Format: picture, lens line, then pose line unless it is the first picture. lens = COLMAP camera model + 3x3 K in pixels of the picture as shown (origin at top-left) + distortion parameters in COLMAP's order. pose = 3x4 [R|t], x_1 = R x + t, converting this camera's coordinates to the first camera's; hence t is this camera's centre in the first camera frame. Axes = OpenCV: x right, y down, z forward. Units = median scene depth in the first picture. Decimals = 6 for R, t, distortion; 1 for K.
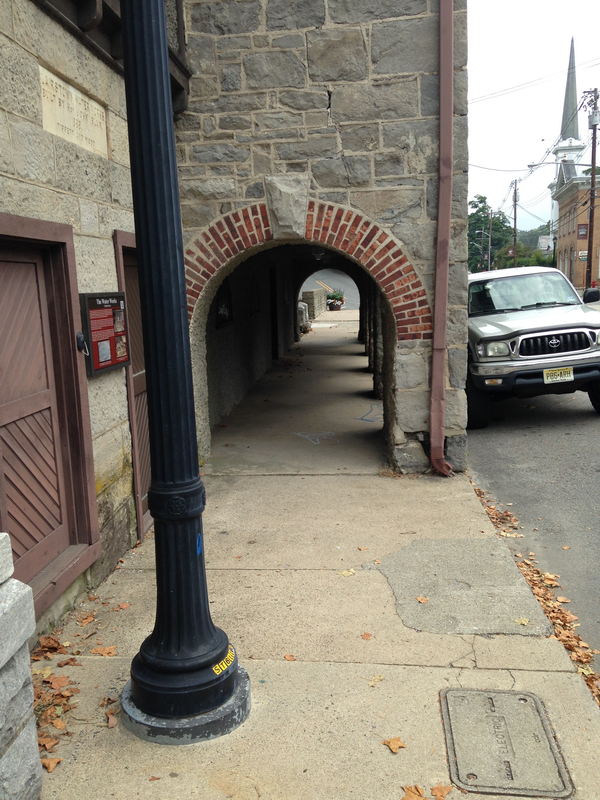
lens RADIAL K [[721.5, 0, 300.0], [0, 721.5, 400.0], [0, 0, 1]] dist [0.203847, -0.319536]
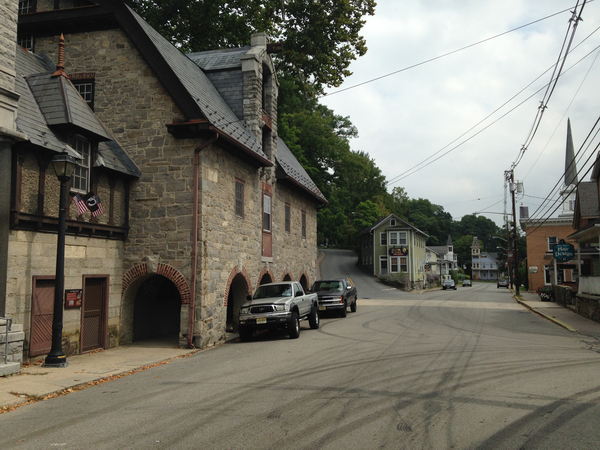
lens RADIAL K [[545.1, 0, 309.6], [0, 545.1, 227.8], [0, 0, 1]] dist [0.184276, -0.331586]
pose [[0.980006, 0.017781, -0.198172, 1.217461], [-0.064279, 0.970885, -0.230762, 0.120376], [0.188299, 0.238887, 0.952616, -1.371981]]
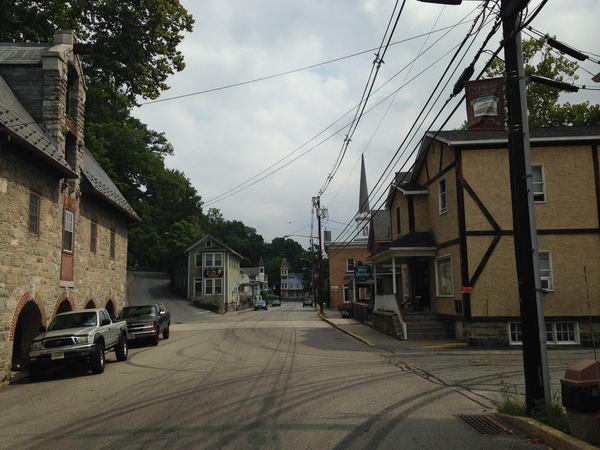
lens RADIAL K [[541.1, 0, 300.0], [0, 541.1, 225.0], [0, 0, 1]] dist [0.203847, -0.319536]
pose [[0.991671, 0.033426, 0.124386, 1.163527], [0.003308, 0.958807, -0.284038, 0.099506], [-0.128757, 0.282084, 0.950711, -1.270380]]
